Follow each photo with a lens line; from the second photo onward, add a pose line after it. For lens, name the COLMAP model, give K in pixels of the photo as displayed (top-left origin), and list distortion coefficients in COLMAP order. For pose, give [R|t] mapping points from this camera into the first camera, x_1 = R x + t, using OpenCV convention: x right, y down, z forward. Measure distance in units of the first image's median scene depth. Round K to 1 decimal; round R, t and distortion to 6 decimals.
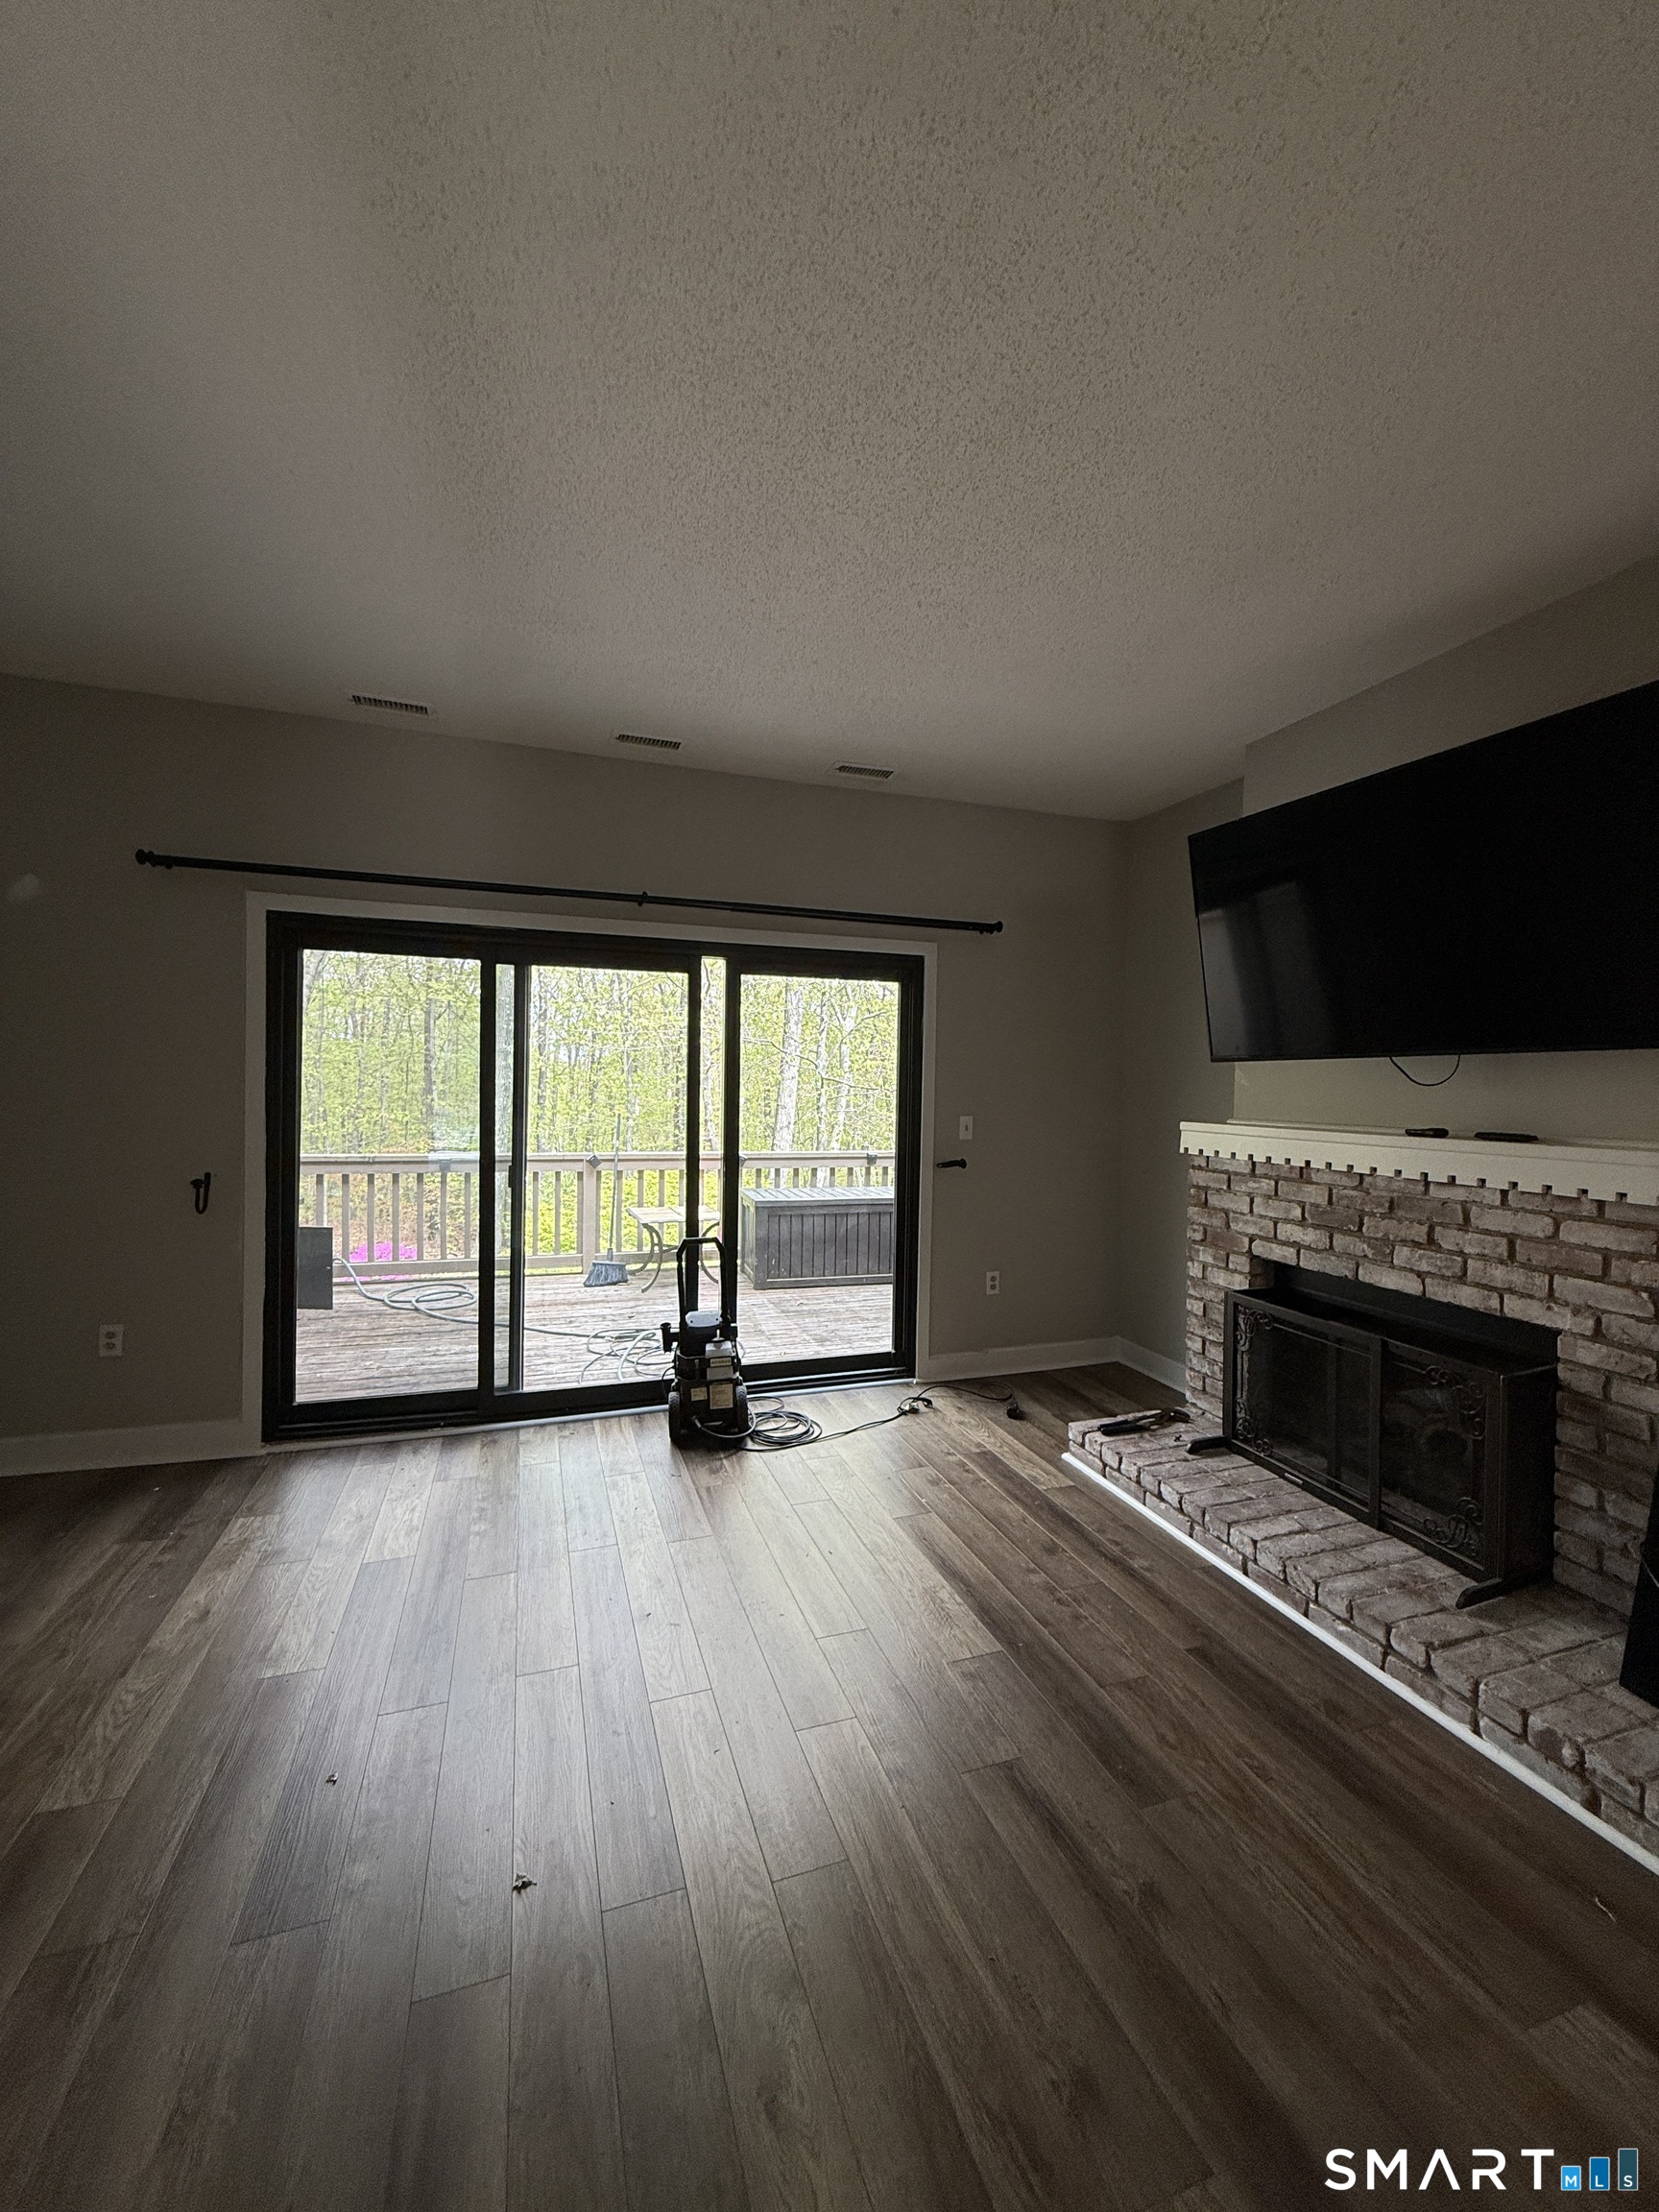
lens RADIAL K [[884.6, 0, 833.8], [0, 884.6, 1097.8], [0, 0, 1]] dist [-0.001511, -0.000208]
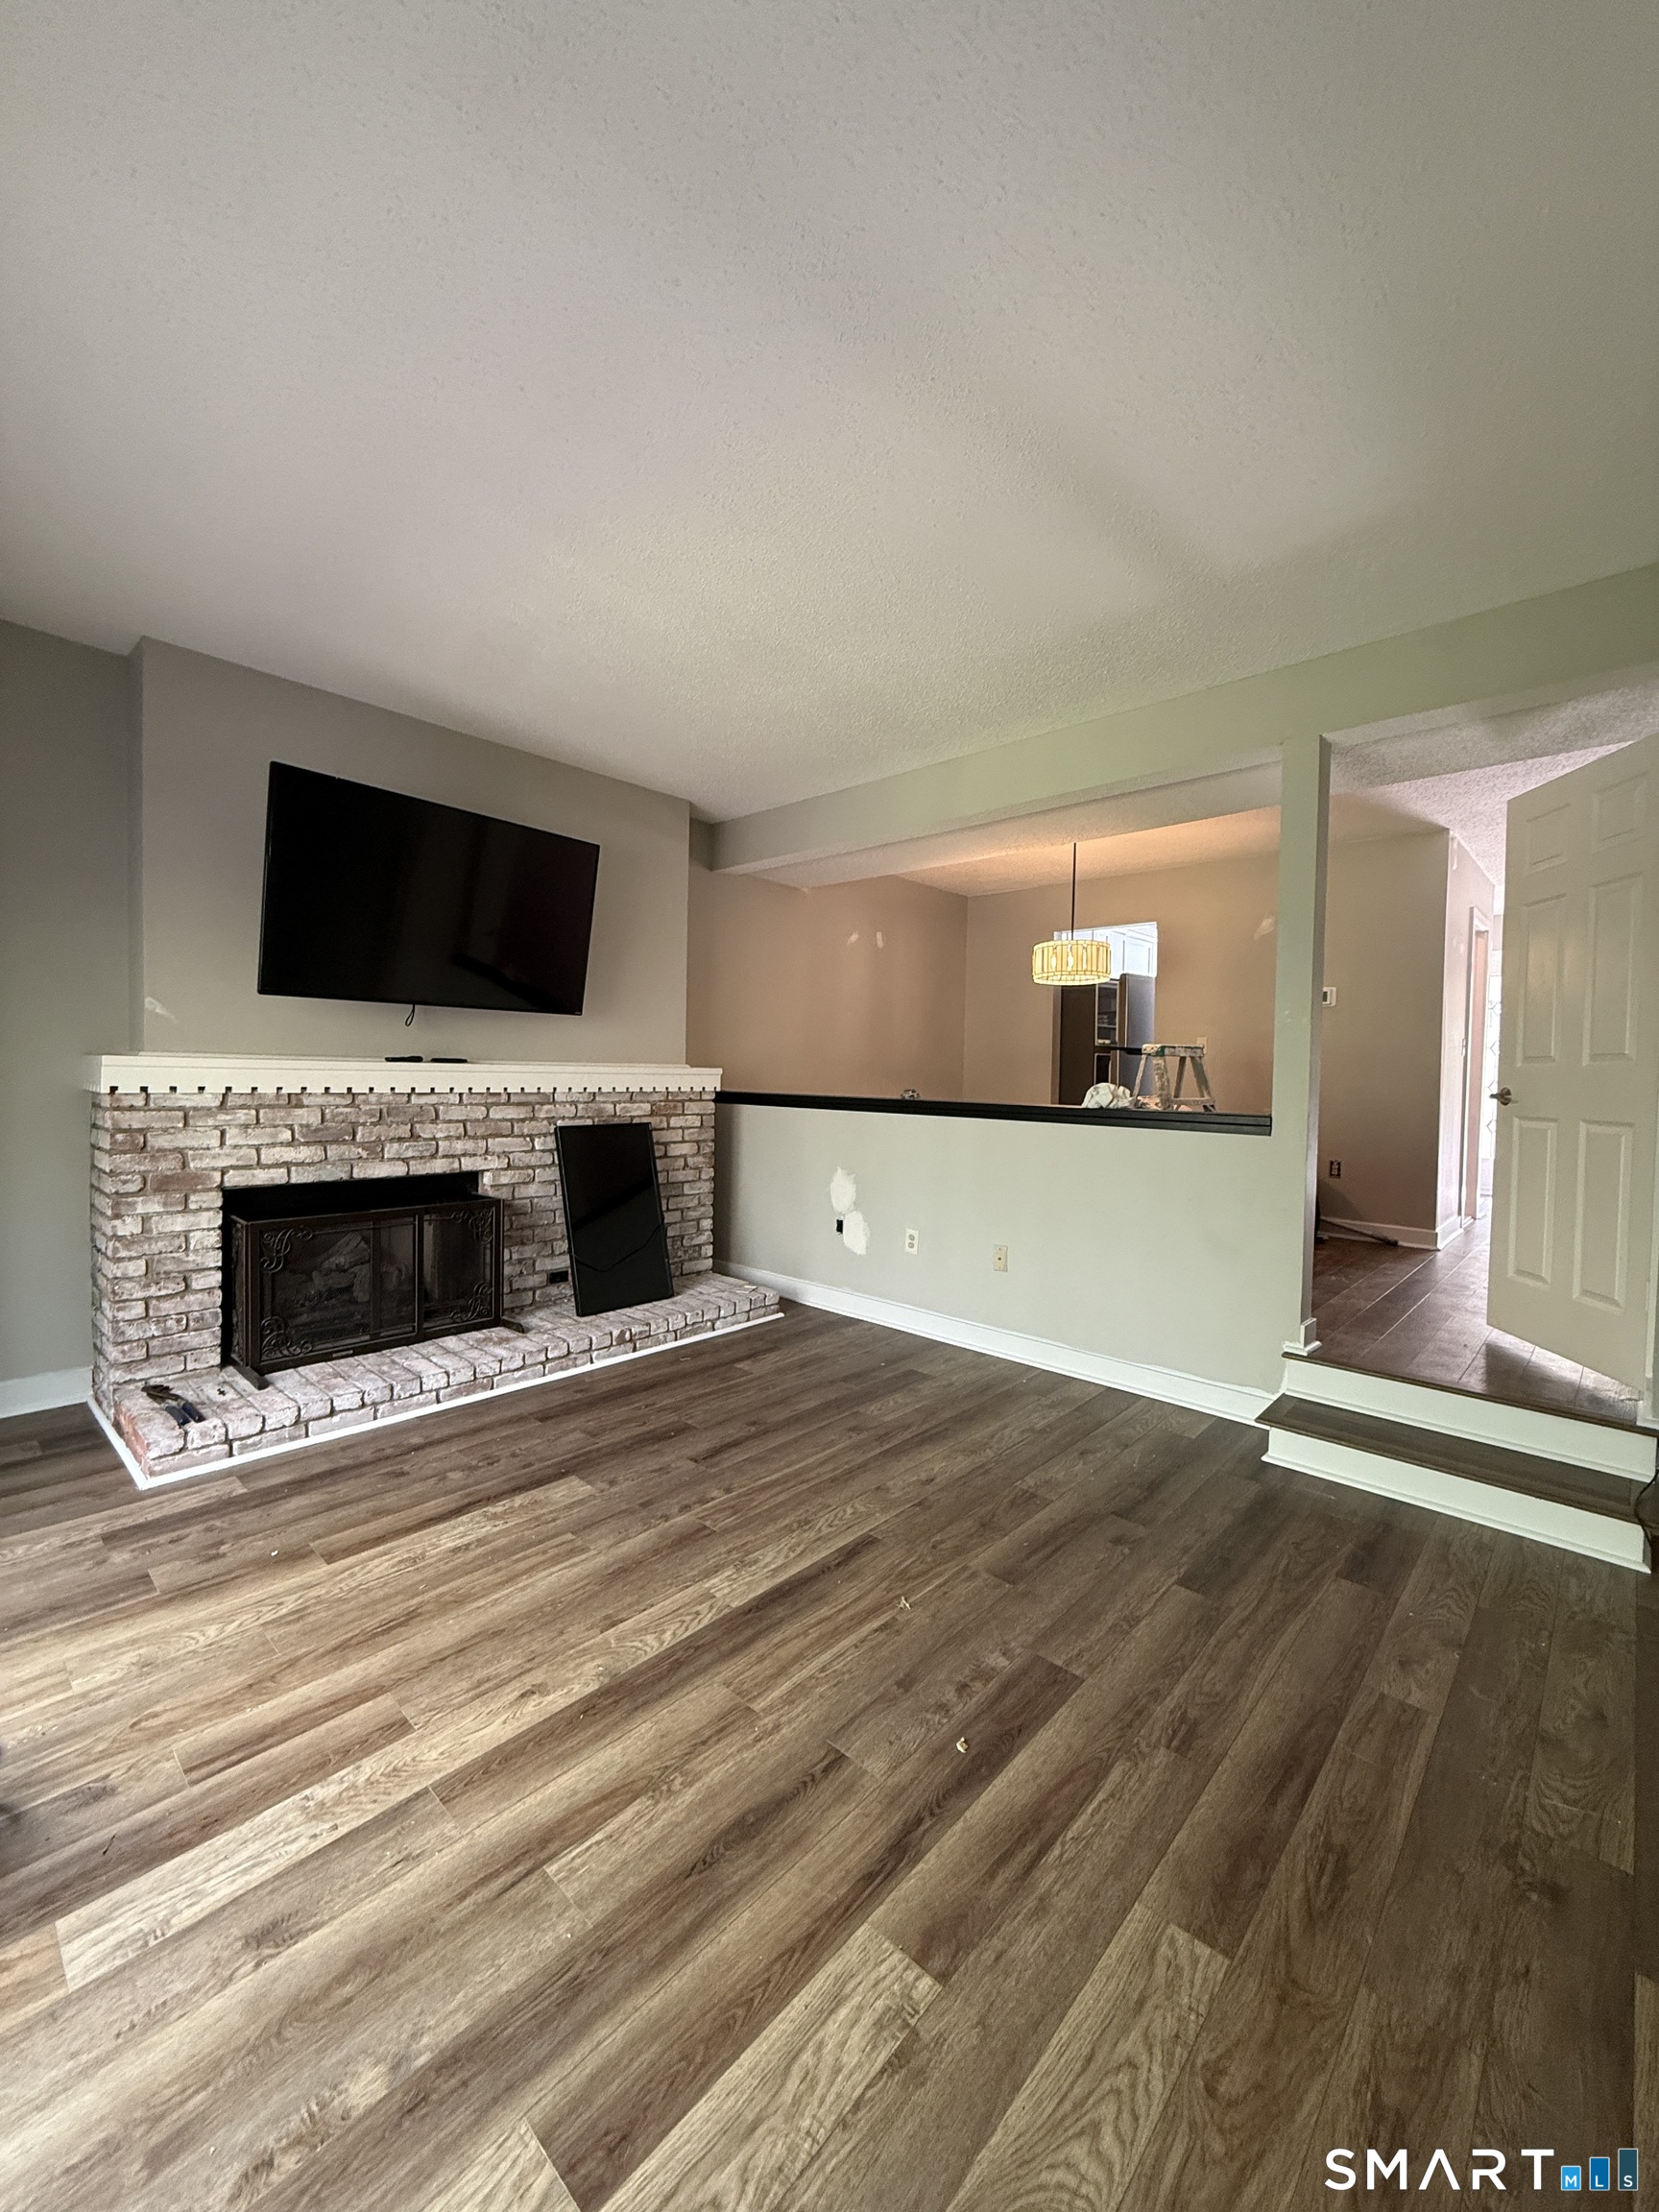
lens RADIAL K [[884.6, 0, 830.6], [0, 884.6, 1100.7], [0, 0, 1]] dist [-0.001511, -0.000208]
pose [[-0.475920, -0.057844, 0.877584, -0.797771], [-0.018886, 0.998277, 0.055557, 0.012773], [-0.879286, 0.009867, -0.476192, 0.962997]]
